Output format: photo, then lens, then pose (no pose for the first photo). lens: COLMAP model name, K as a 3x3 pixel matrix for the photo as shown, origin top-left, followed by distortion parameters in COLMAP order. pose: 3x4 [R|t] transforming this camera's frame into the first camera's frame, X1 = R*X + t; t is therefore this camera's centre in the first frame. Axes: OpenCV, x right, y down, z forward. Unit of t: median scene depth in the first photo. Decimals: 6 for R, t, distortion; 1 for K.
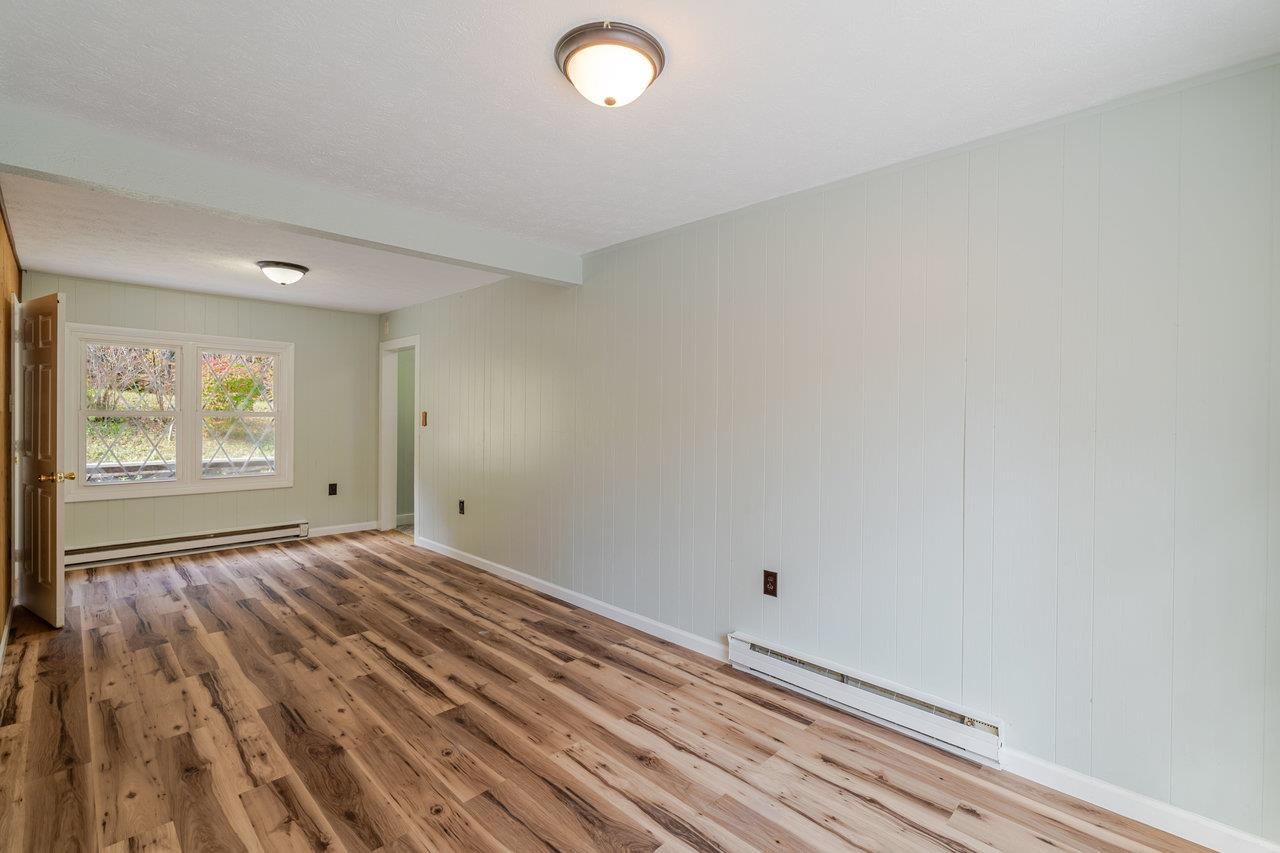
lens RADIAL K [[562.2, 0, 633.5], [0, 562.2, 430.7], [0, 0, 1]] dist [-0.001743, -0.000705]
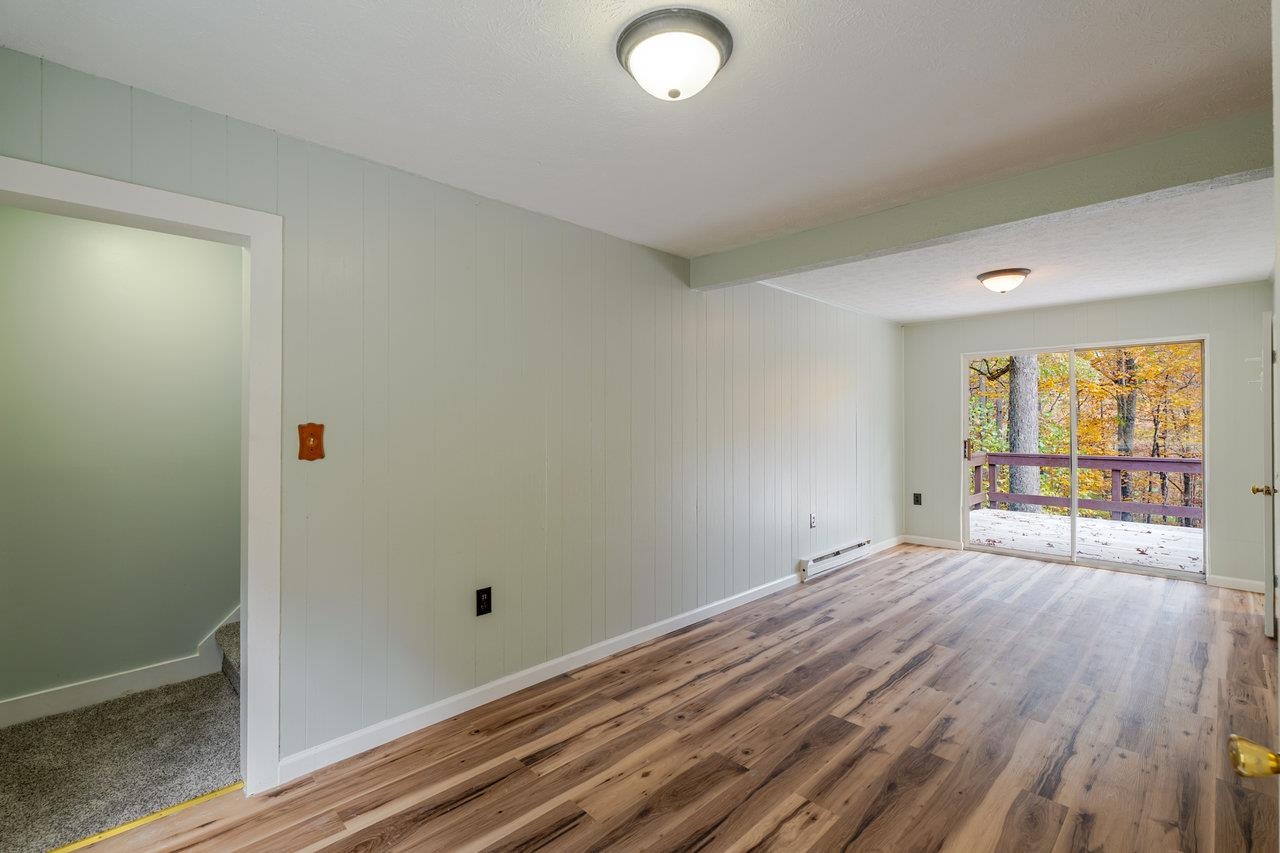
lens RADIAL K [[590.8, 0, 639.3], [0, 590.8, 409.5], [0, 0, 1]] dist [-0.000628, -0.005037]
pose [[0.002285, 0.012653, 0.999917, -1.316223], [0.037979, 0.999197, -0.012731, -0.041515], [-0.999276, 0.038005, 0.001803, 1.304390]]
